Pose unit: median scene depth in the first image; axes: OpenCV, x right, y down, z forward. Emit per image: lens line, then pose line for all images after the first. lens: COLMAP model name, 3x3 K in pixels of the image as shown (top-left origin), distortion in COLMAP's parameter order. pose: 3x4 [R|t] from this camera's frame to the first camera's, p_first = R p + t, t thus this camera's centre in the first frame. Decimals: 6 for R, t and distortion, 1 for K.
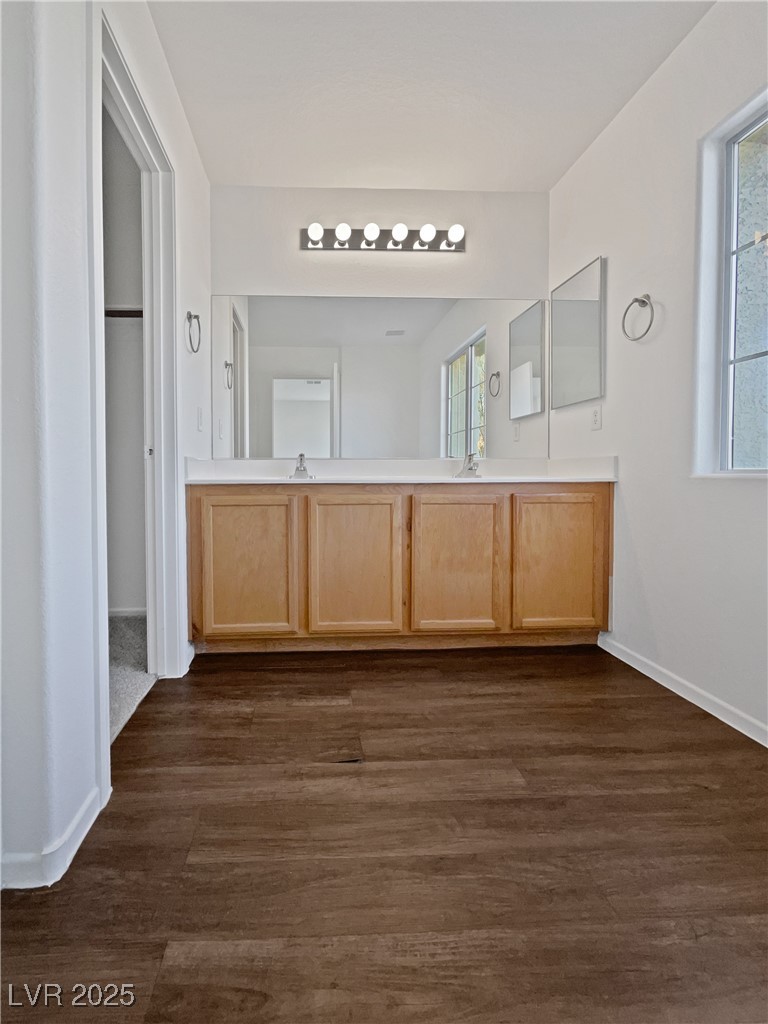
lens RADIAL K [[445.2, 0, 327.7], [0, 445.2, 475.4], [0, 0, 1]] dist [0.005890, 0.000673]
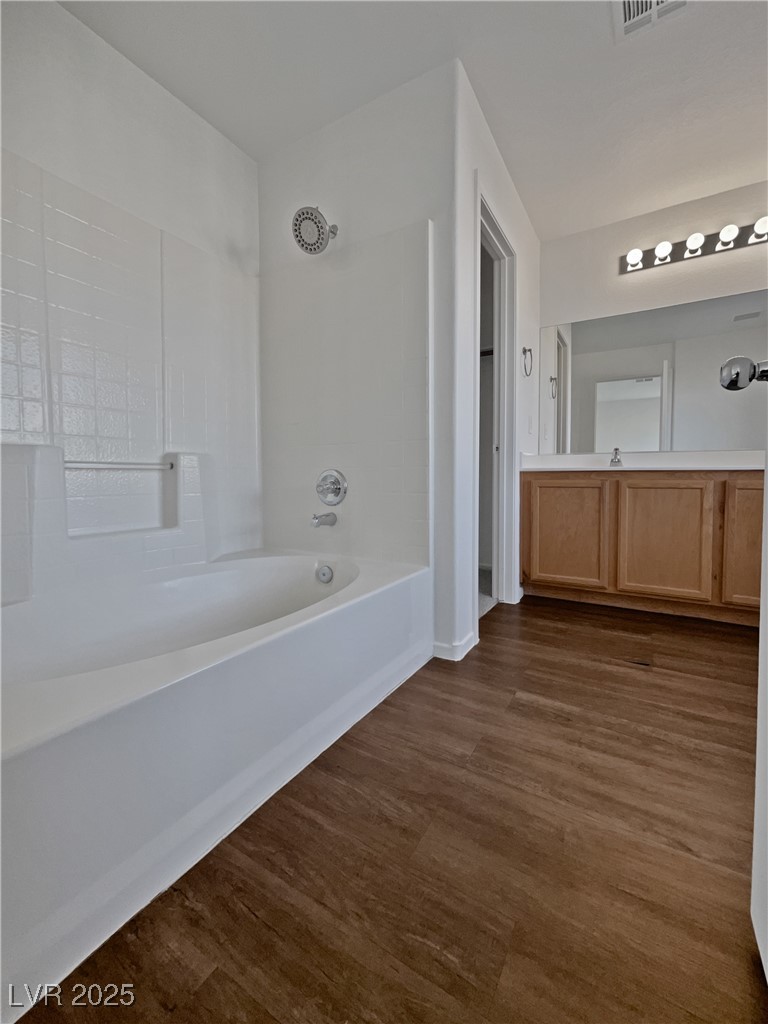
lens RADIAL K [[423.5, 0, 376.8], [0, 423.5, 487.6], [0, 0, 1]] dist [-0.005910, 0.001755]
pose [[0.821337, 0.020428, -0.570078, 0.074855], [-0.009915, 0.999719, 0.021538, 0.046860], [0.570357, -0.012038, 0.821308, -0.363778]]
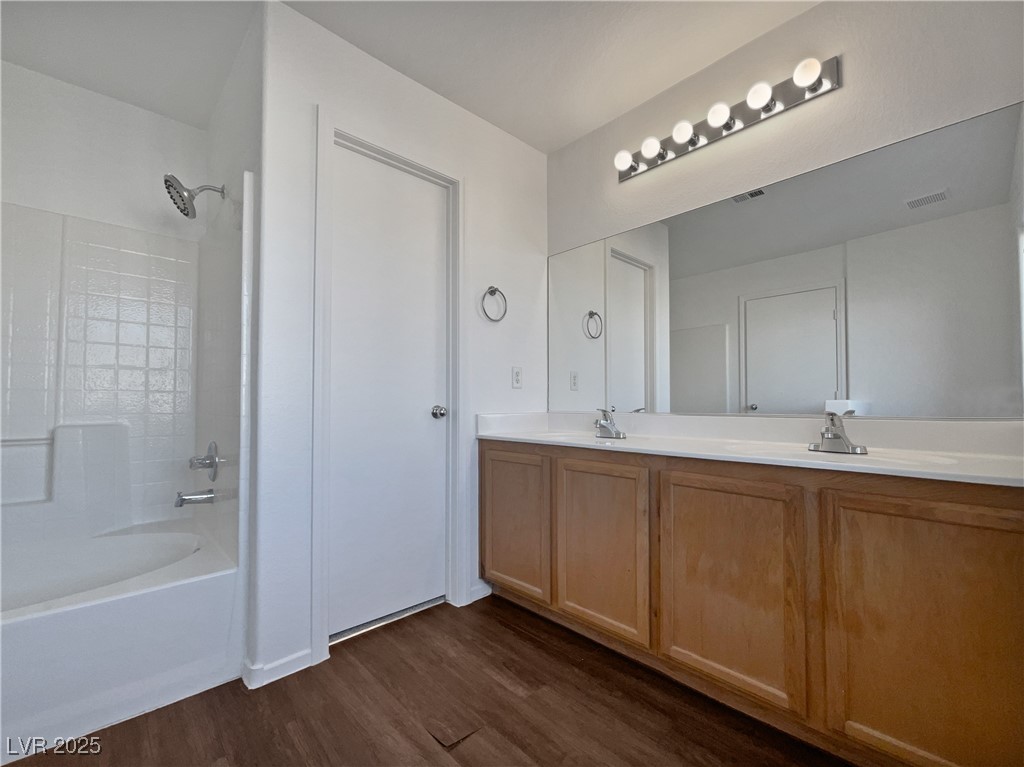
lens RADIAL K [[445.2, 0, 478.9], [0, 445.2, 393.7], [0, 0, 1]] dist [0.005890, 0.000673]
pose [[0.632471, -0.020449, -0.774314, 0.583490], [-0.005412, 0.999510, -0.030817, -0.061413], [0.774565, 0.023682, 0.632051, 0.284171]]
